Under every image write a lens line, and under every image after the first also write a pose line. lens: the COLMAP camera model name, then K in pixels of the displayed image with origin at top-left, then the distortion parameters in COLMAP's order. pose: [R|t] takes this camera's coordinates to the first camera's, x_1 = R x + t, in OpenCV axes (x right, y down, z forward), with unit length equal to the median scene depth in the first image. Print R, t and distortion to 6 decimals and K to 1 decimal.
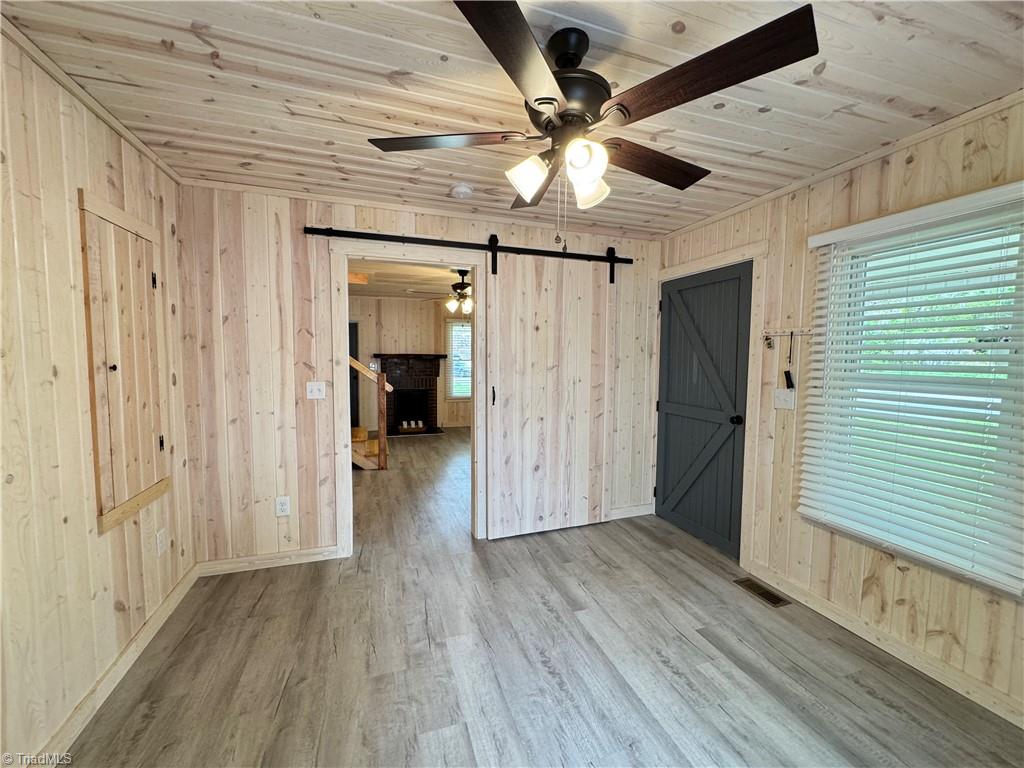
lens RADIAL K [[407.5, 0, 520.4], [0, 407.5, 380.3], [0, 0, 1]] dist [-0.000256, -0.000159]
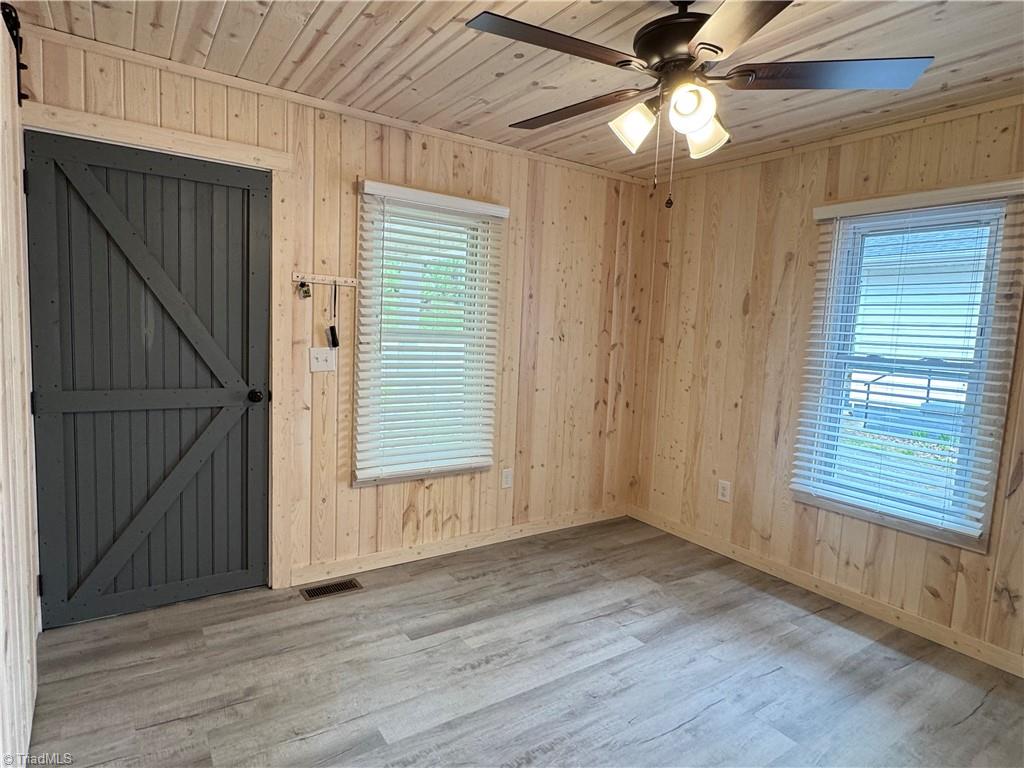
lens RADIAL K [[558.1, 0, 517.6], [0, 558.1, 377.5], [0, 0, 1]] dist [-0.002786, 0.000290]
pose [[-0.239153, -0.108451, 0.964906, -0.652649], [0.011008, 0.993376, 0.114379, -0.051330], [-0.970920, 0.037976, -0.236375, 1.012253]]
